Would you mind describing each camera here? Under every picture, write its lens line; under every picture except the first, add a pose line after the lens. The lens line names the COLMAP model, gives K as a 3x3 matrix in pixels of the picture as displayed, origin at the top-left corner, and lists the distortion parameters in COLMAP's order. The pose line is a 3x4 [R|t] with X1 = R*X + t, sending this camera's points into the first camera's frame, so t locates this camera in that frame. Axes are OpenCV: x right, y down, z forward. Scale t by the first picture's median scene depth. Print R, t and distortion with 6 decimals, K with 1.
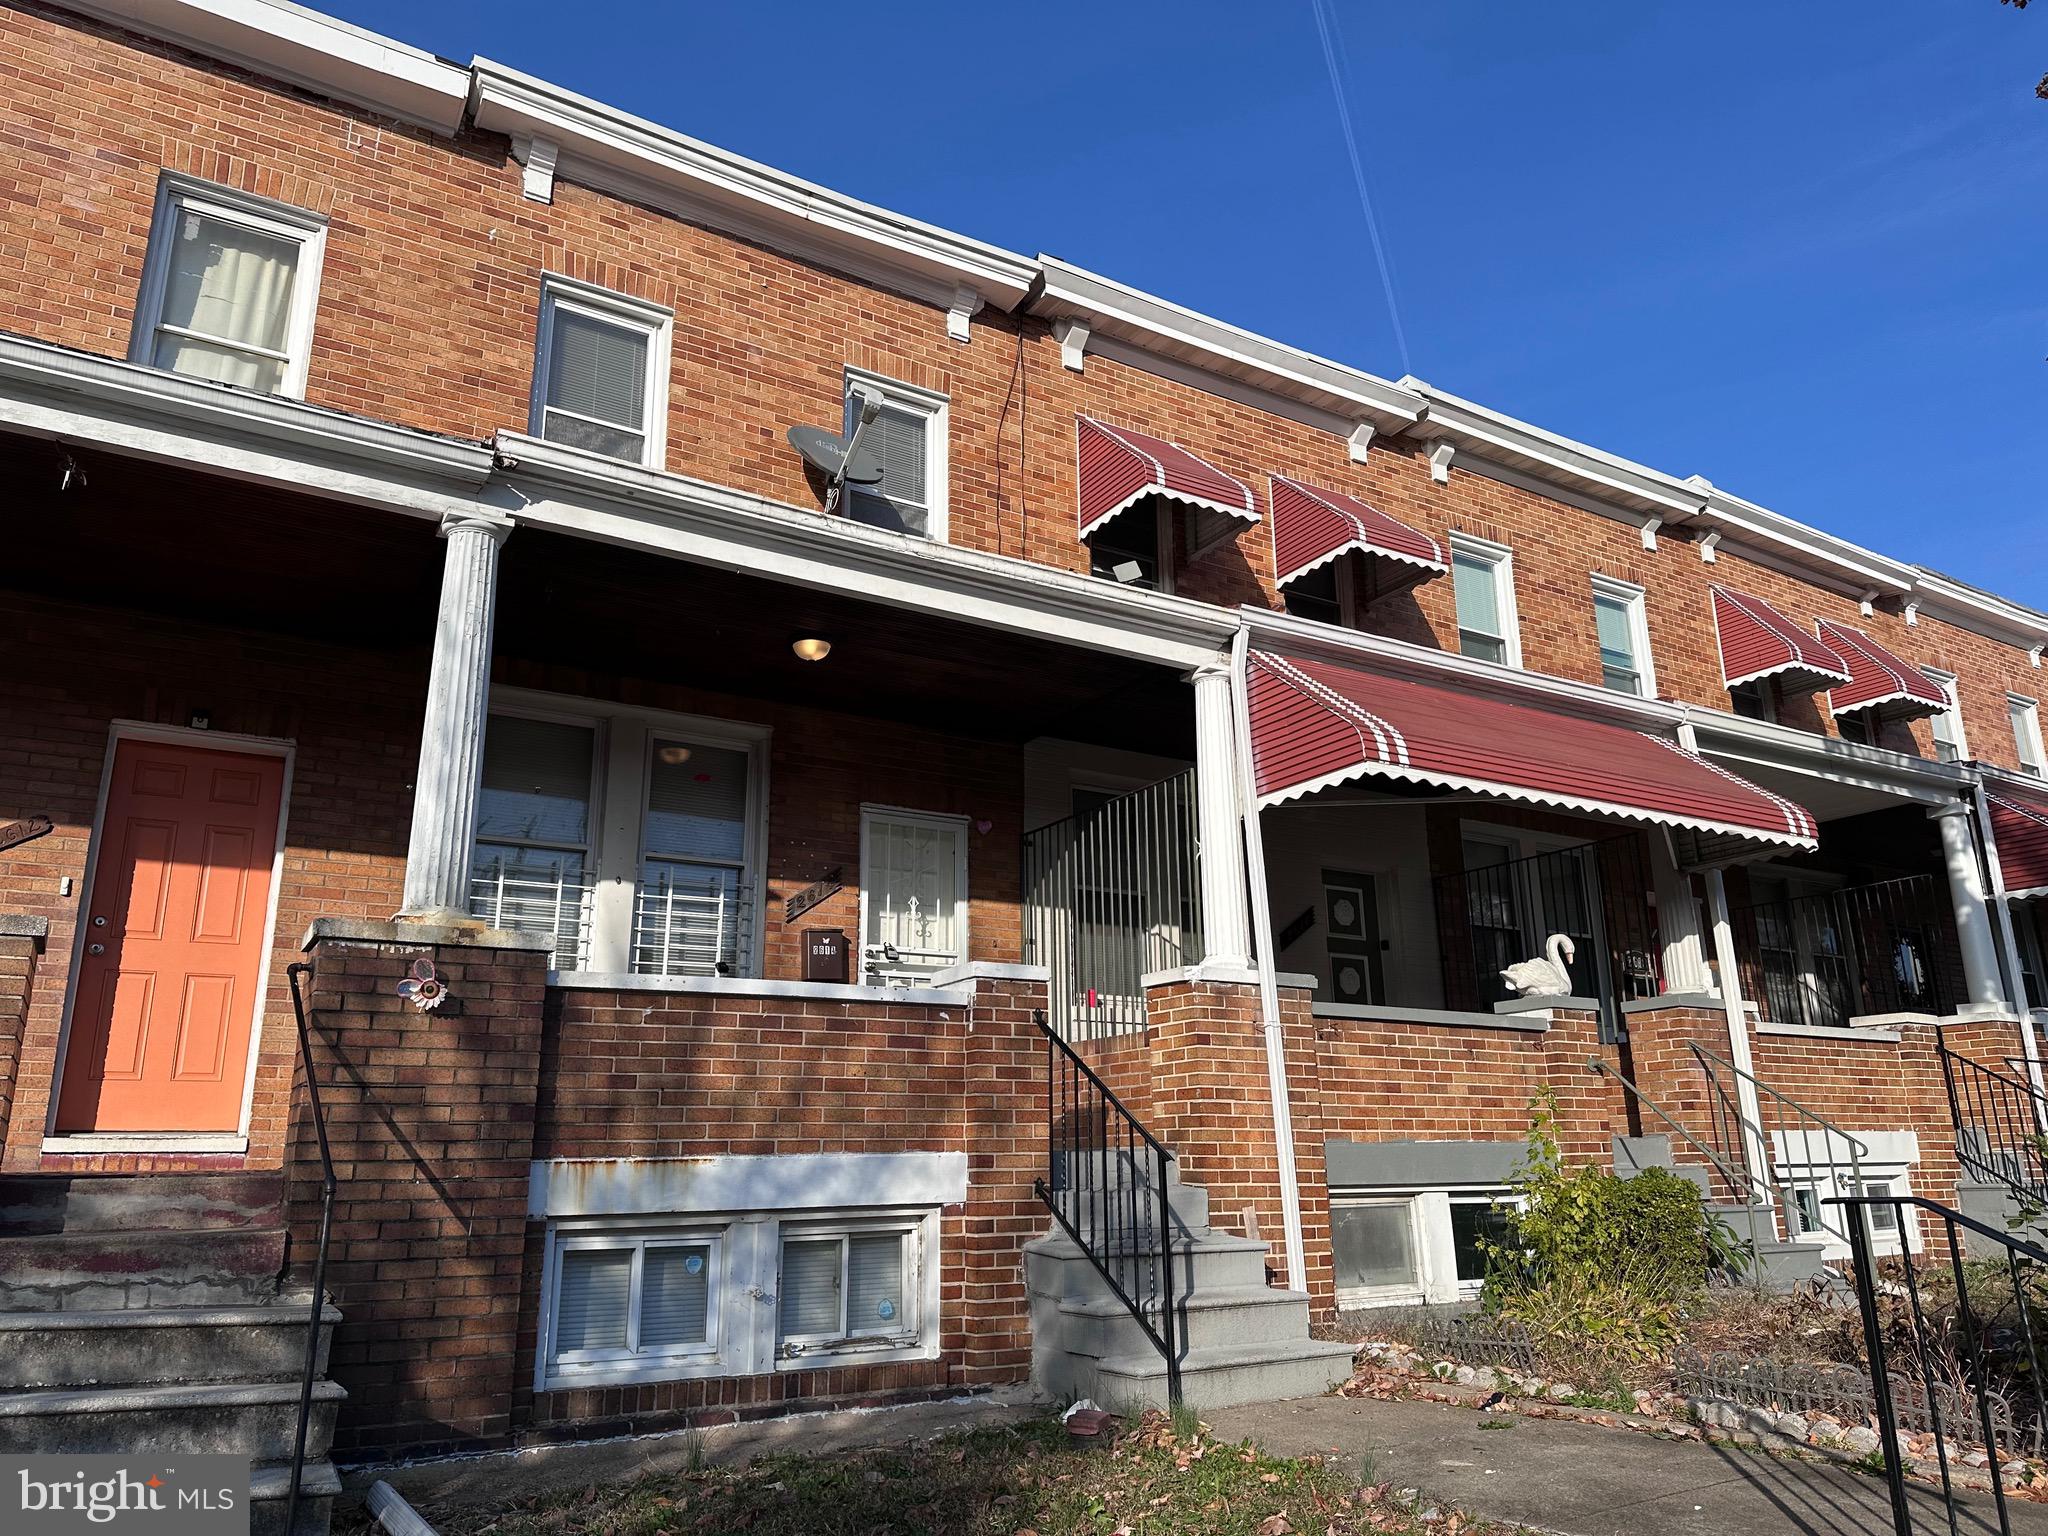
lens RADIAL K [[1361.1, 0, 1018.8], [0, 1361.1, 775.4], [0, 0, 1]] dist [0.095728, -0.147654]
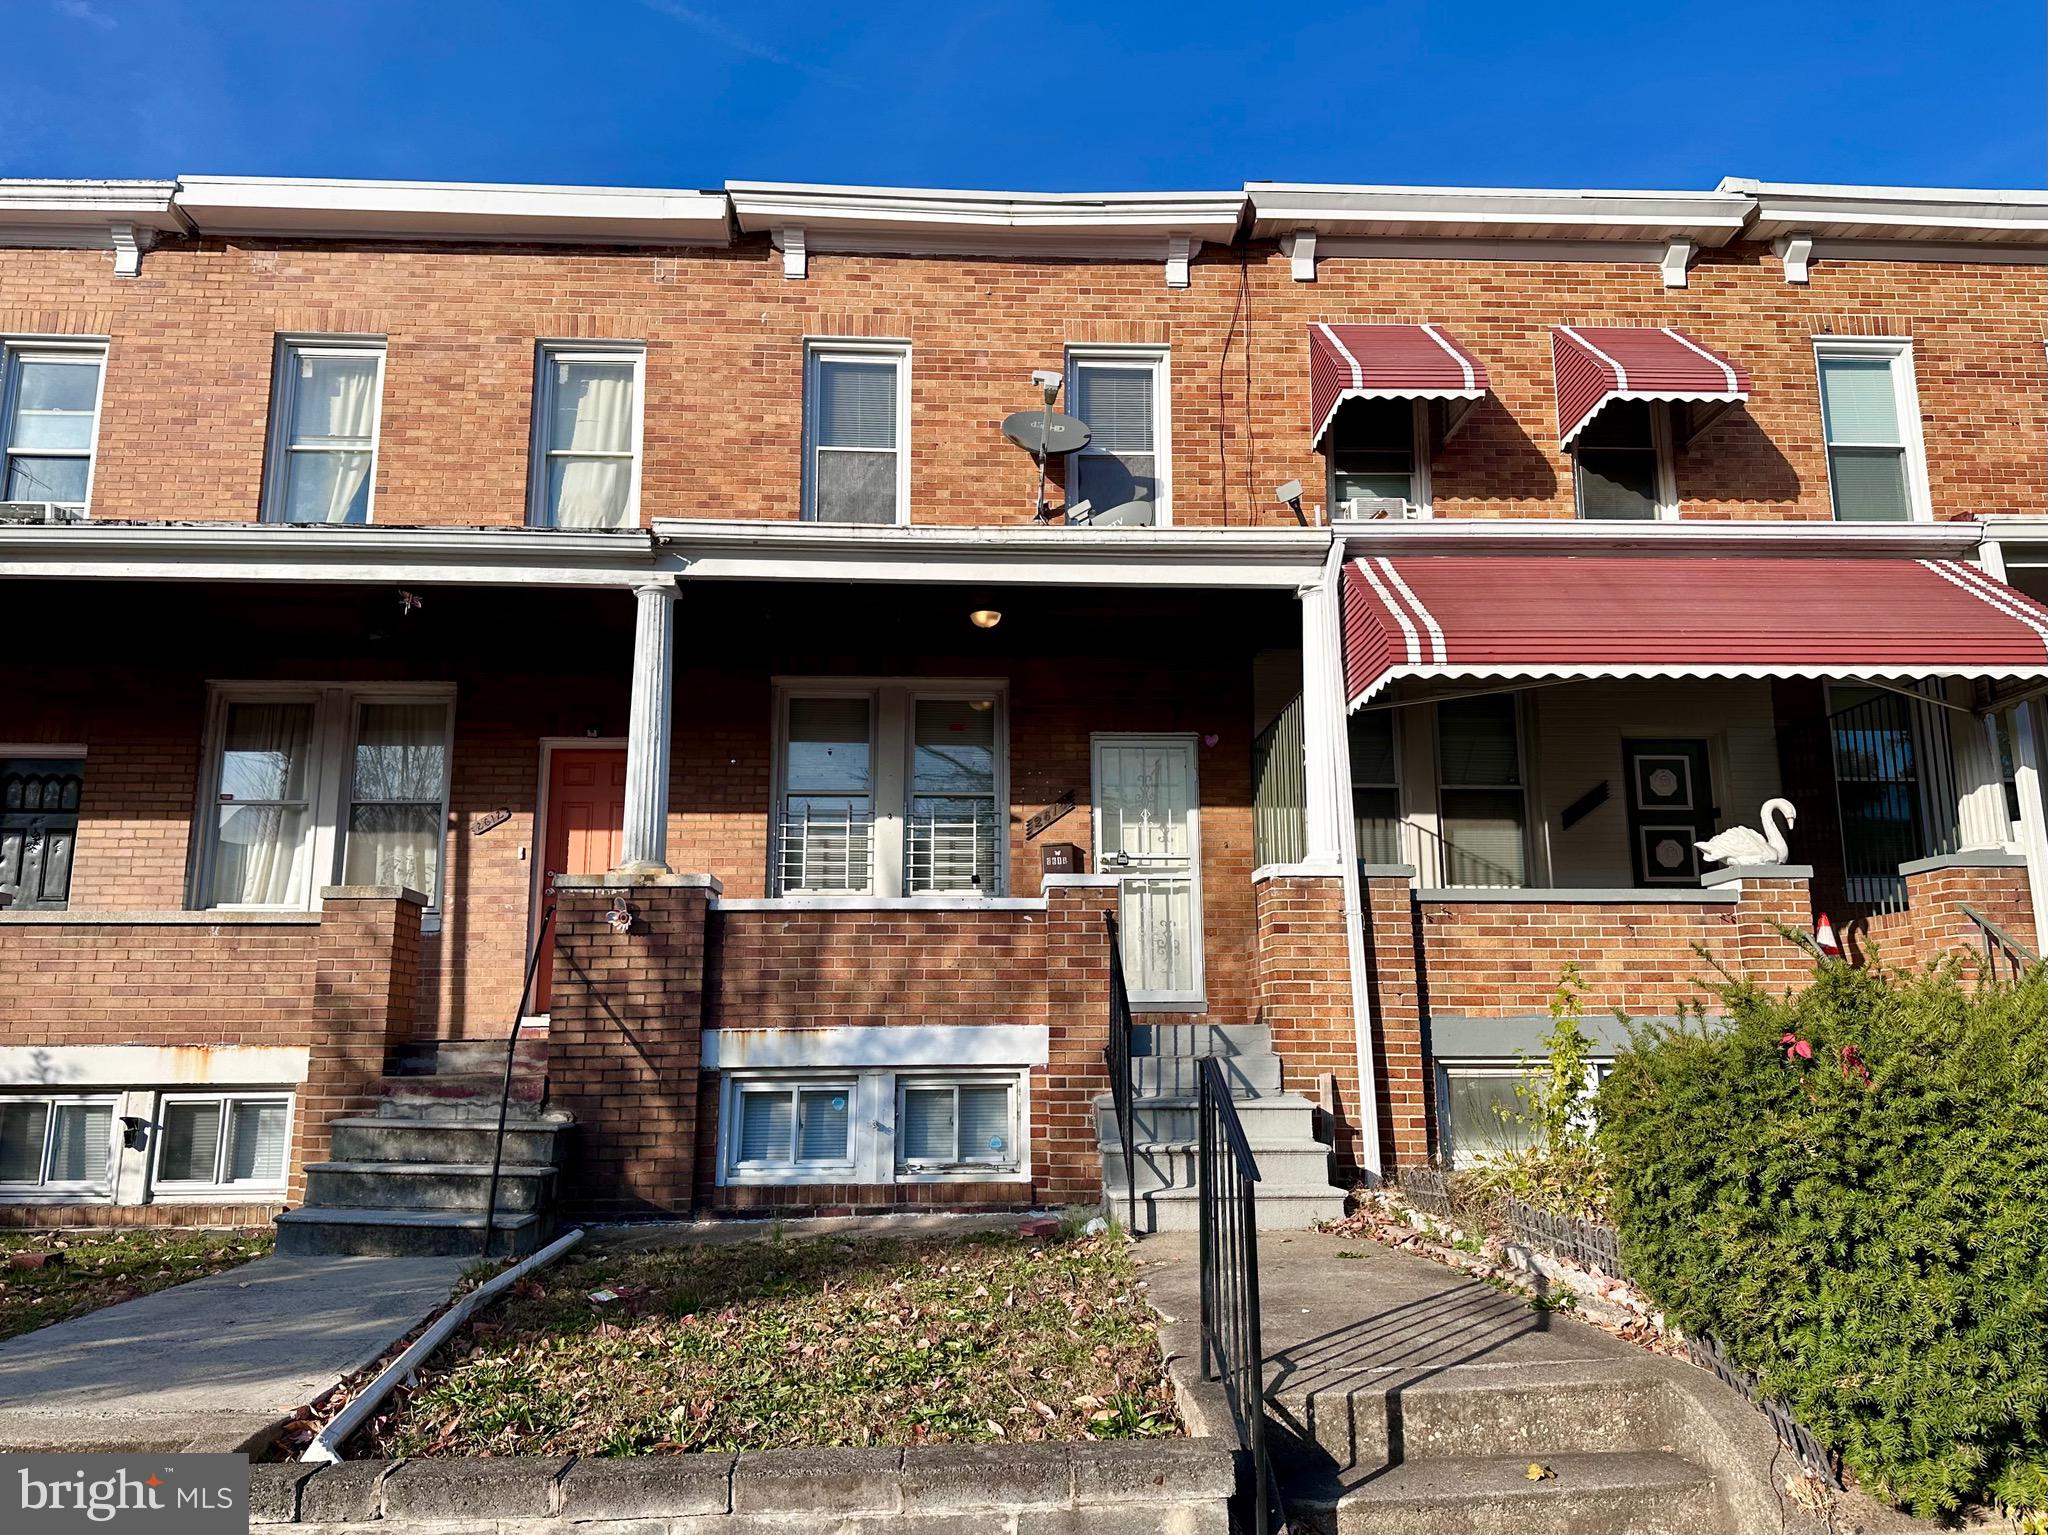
lens RADIAL K [[1361.1, 0, 1018.8], [0, 1361.1, 774.9], [0, 0, 1]] dist [0.095728, -0.147654]
pose [[0.886463, -0.083976, -0.455116, 0.373575], [0.122238, 0.990962, 0.055242, -0.016209], [0.446364, -0.104603, 0.888717, -0.065291]]
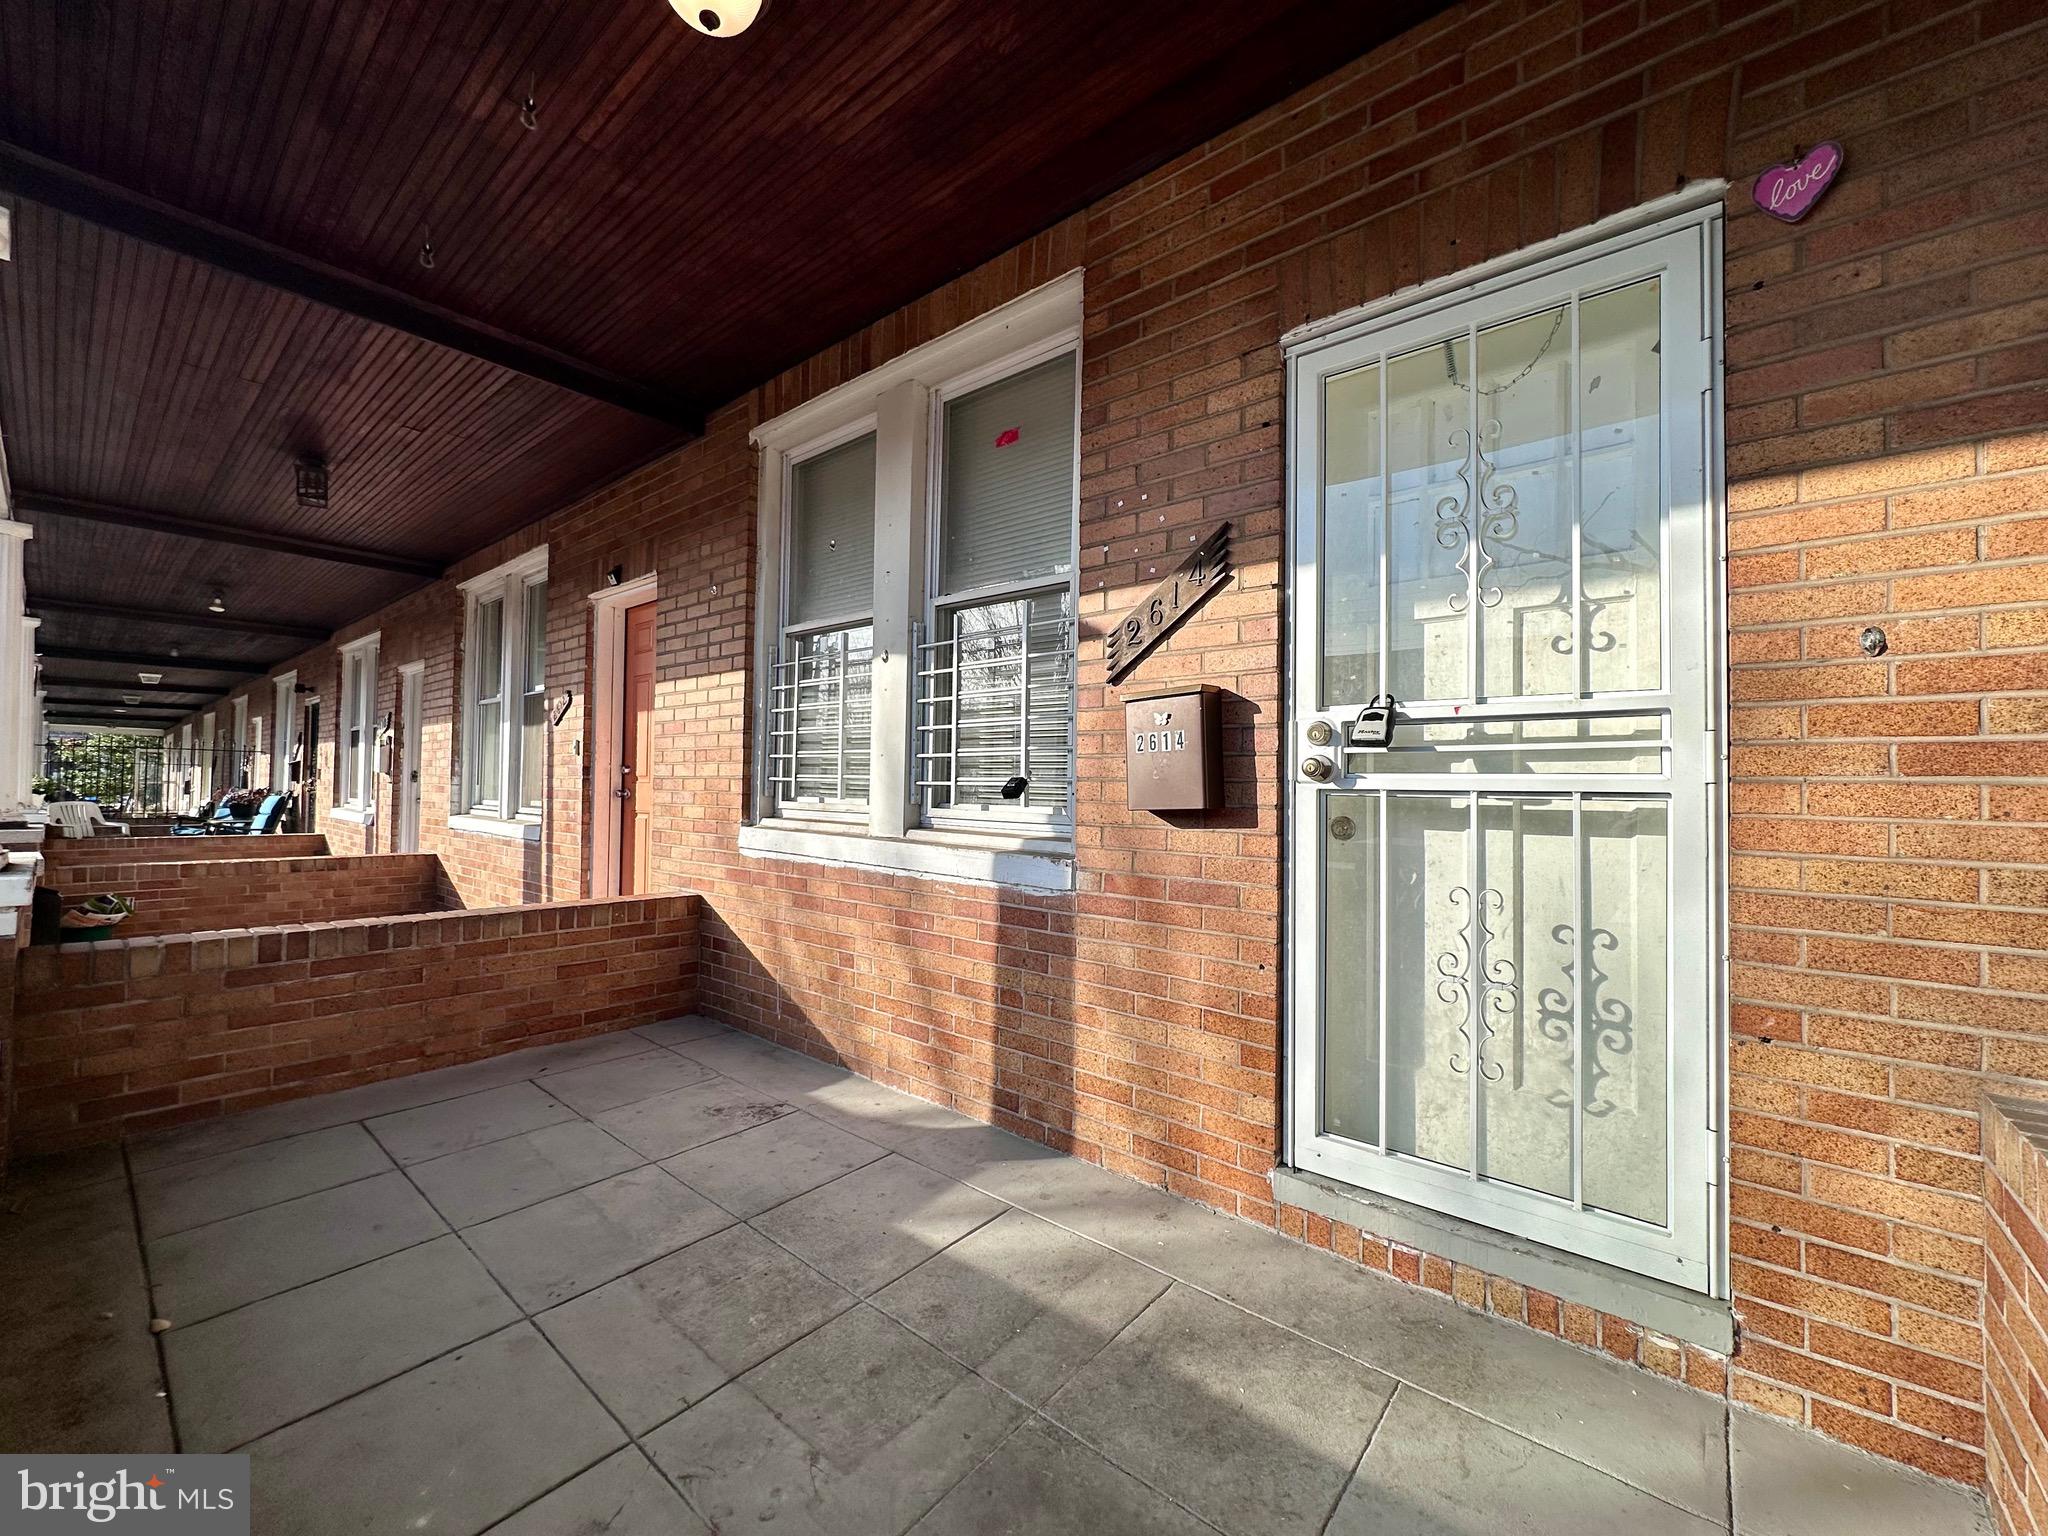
lens RADIAL K [[813.9, 0, 1020.3], [0, 813.9, 766.7], [0, 0, 1]] dist [-0.002693, 0.000264]
pose [[0.319478, -0.010268, -0.947538, 0.076681], [0.236746, 0.969095, 0.069321, 0.107943], [0.917543, -0.246472, 0.312035, 0.876862]]
